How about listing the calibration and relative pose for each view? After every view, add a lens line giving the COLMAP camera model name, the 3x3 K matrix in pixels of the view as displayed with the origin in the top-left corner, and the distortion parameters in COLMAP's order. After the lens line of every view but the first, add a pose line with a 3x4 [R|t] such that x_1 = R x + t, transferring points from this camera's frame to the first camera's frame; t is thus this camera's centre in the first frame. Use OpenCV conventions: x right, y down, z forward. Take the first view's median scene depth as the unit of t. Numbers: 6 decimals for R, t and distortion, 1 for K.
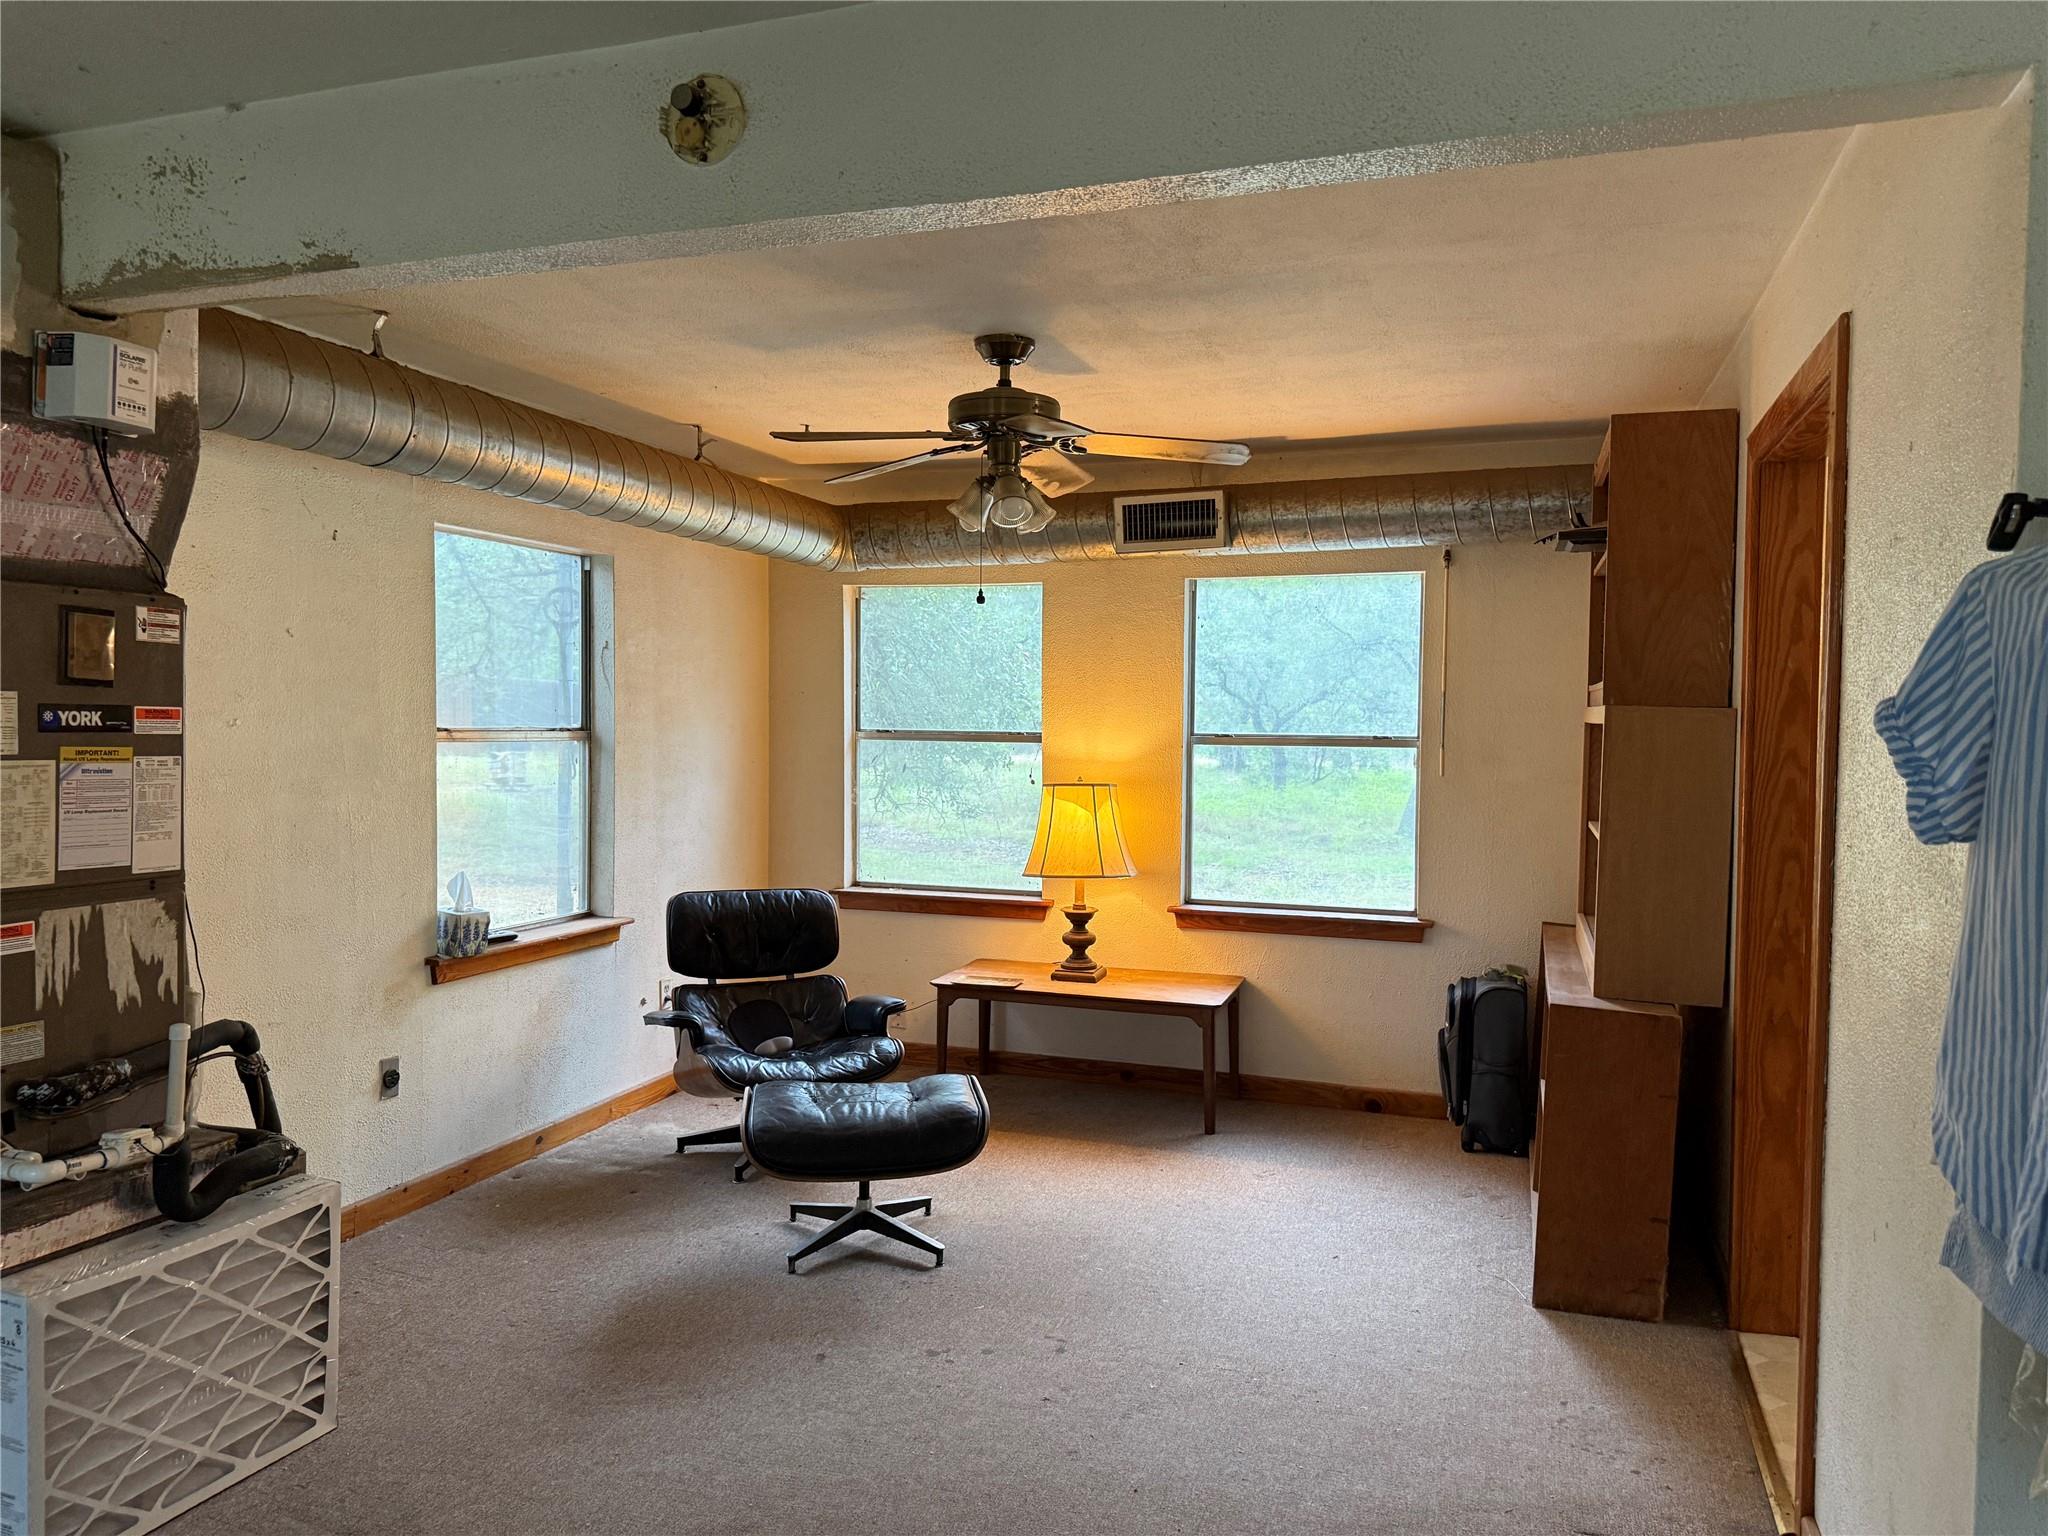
lens RADIAL K [[1438.6, 0, 1030.7], [0, 1438.6, 774.8], [0, 0, 1]] dist [0.056347, -0.078794]
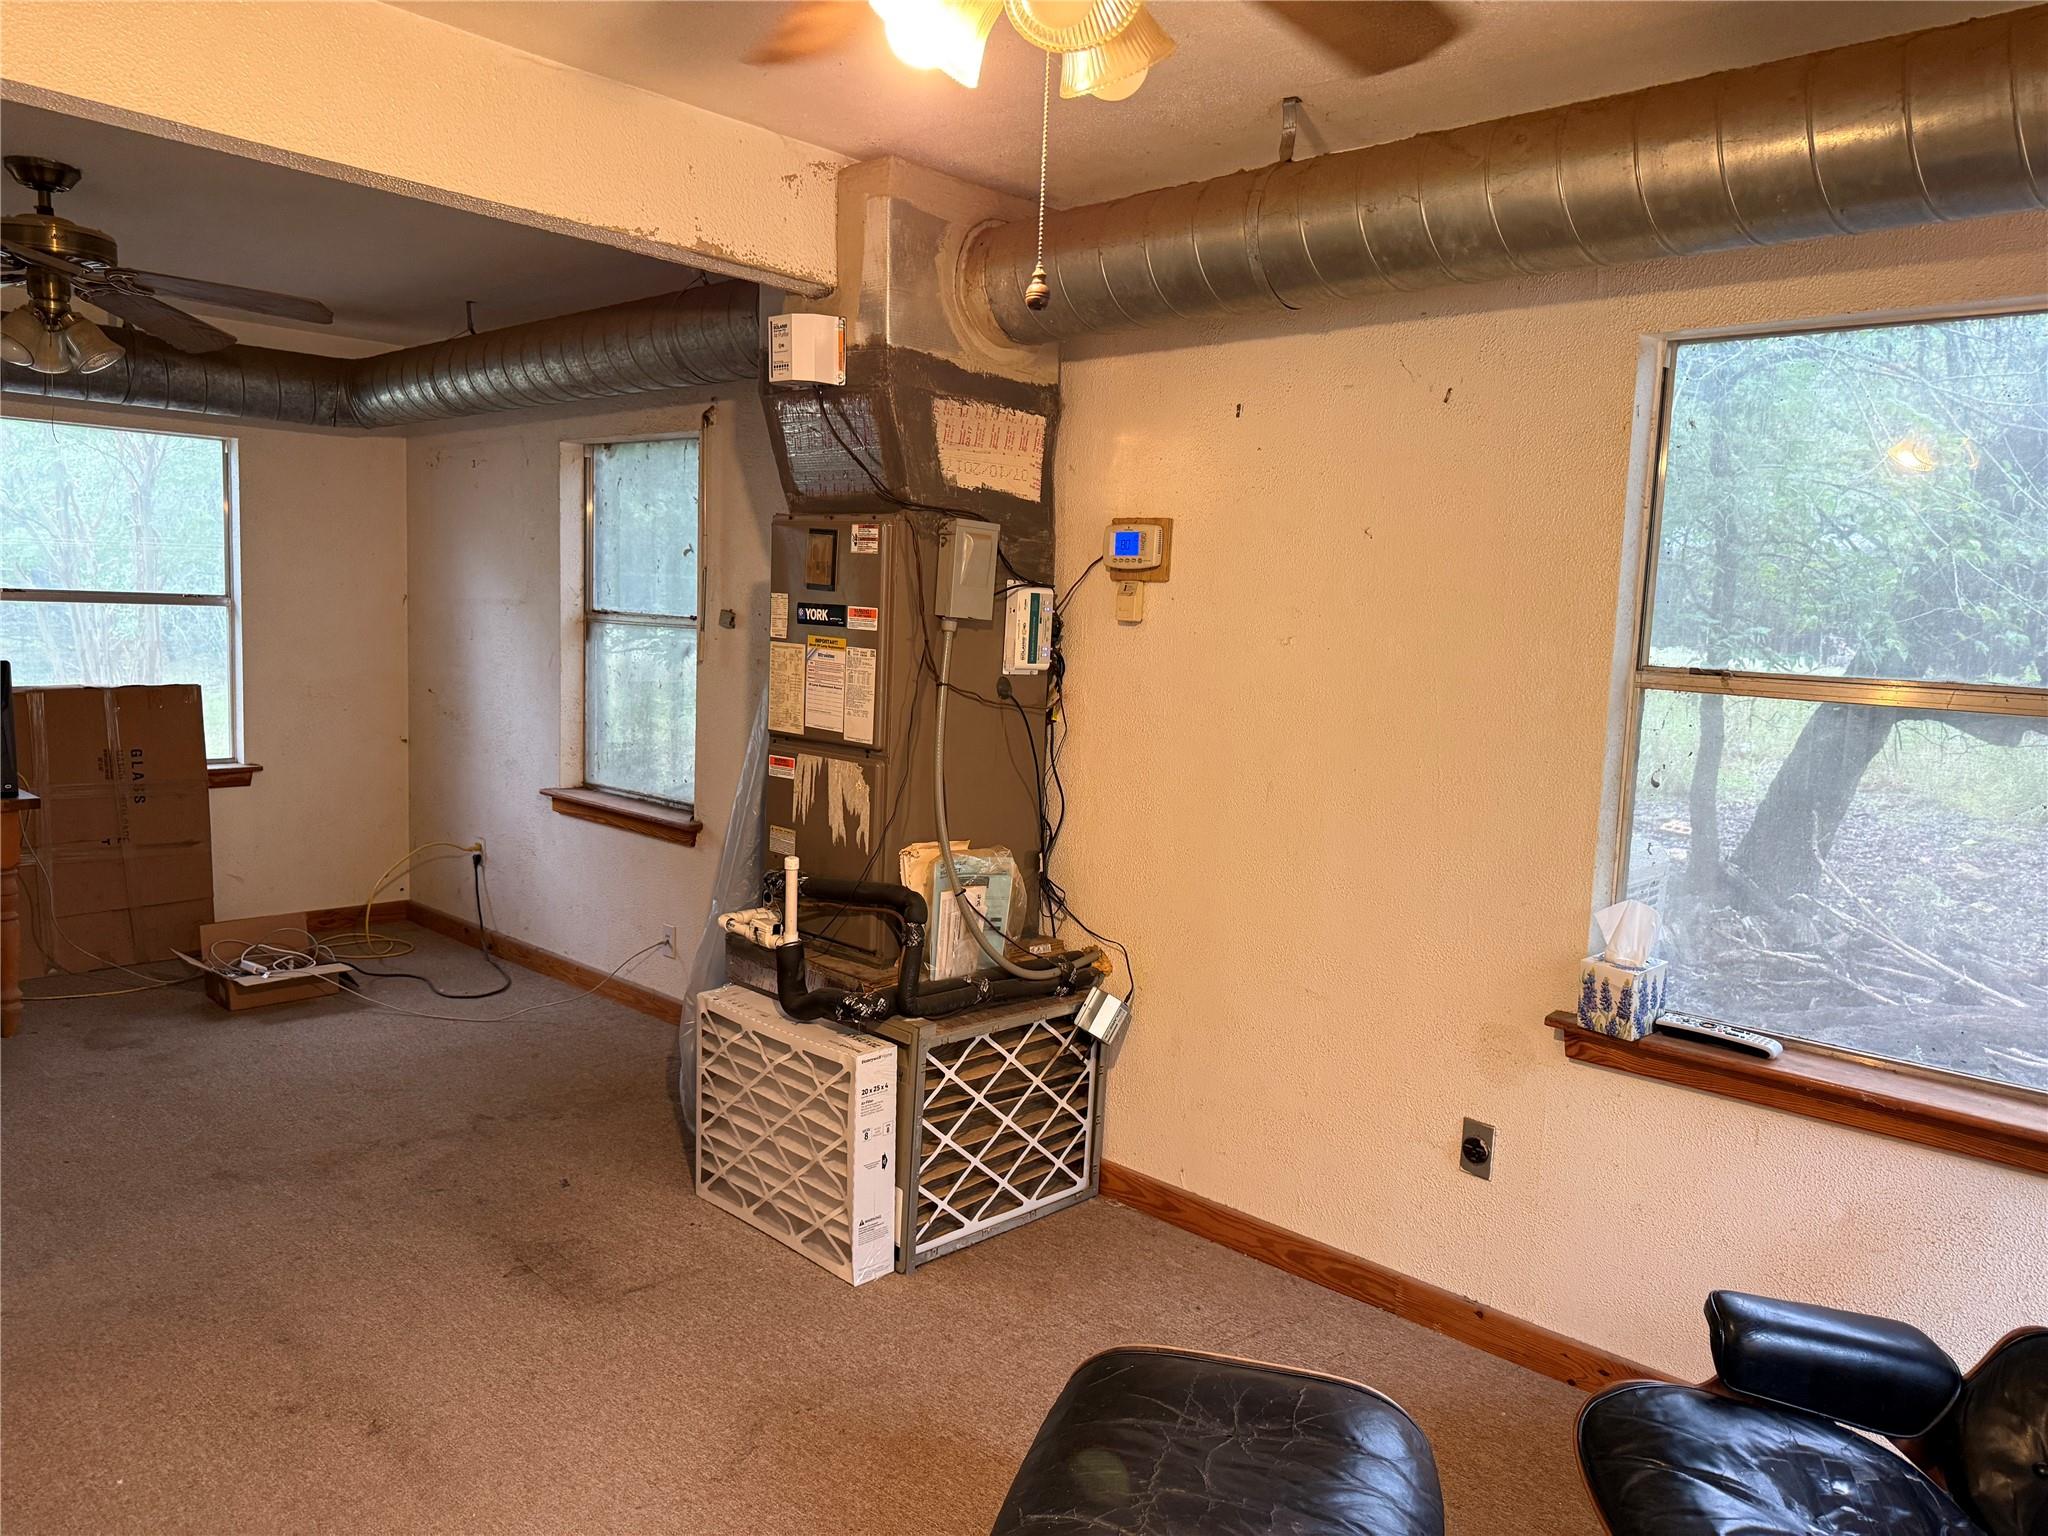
lens RADIAL K [[1438.6, 0, 1030.7], [0, 1438.6, 774.8], [0, 0, 1]] dist [0.056347, -0.078794]
pose [[-0.431703, 0.072906, -0.899065, 0.442251], [-0.079582, 0.989763, 0.118474, -0.063221], [0.898498, 0.122695, -0.421482, 1.690308]]
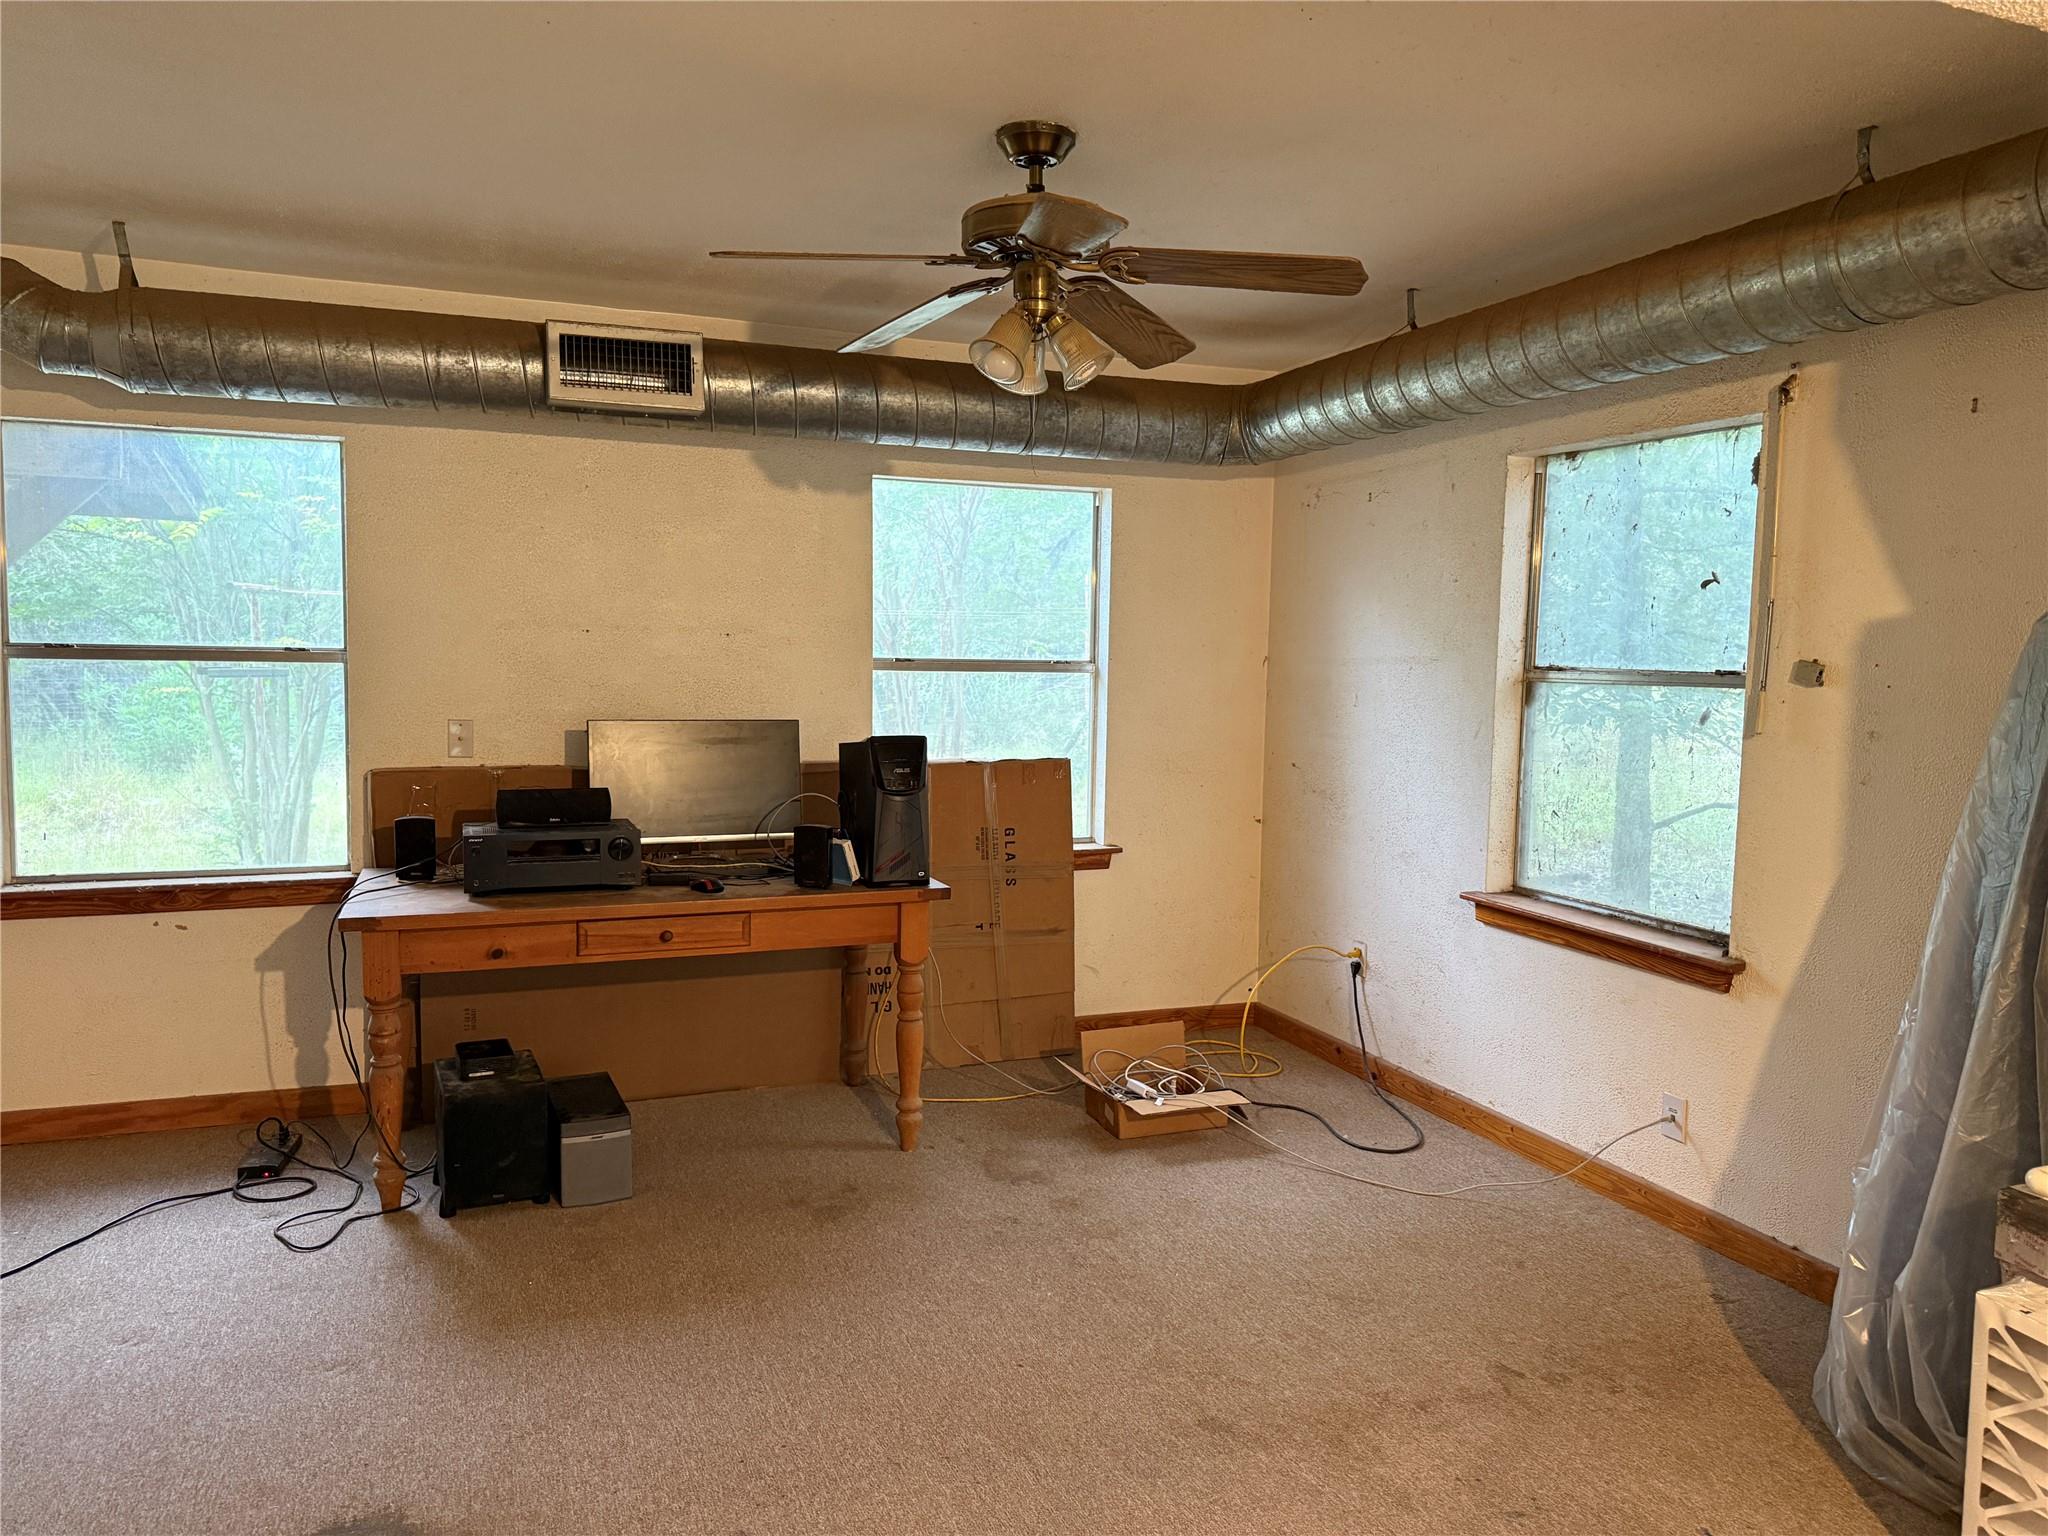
lens RADIAL K [[1438.6, 0, 1030.7], [0, 1438.6, 774.8], [0, 0, 1]] dist [0.056347, -0.078794]
pose [[-0.775010, 0.030125, -0.631231, 0.333082], [-0.049883, 0.992830, 0.108628, -0.036687], [0.629977, 0.115675, -0.767950, 1.255852]]
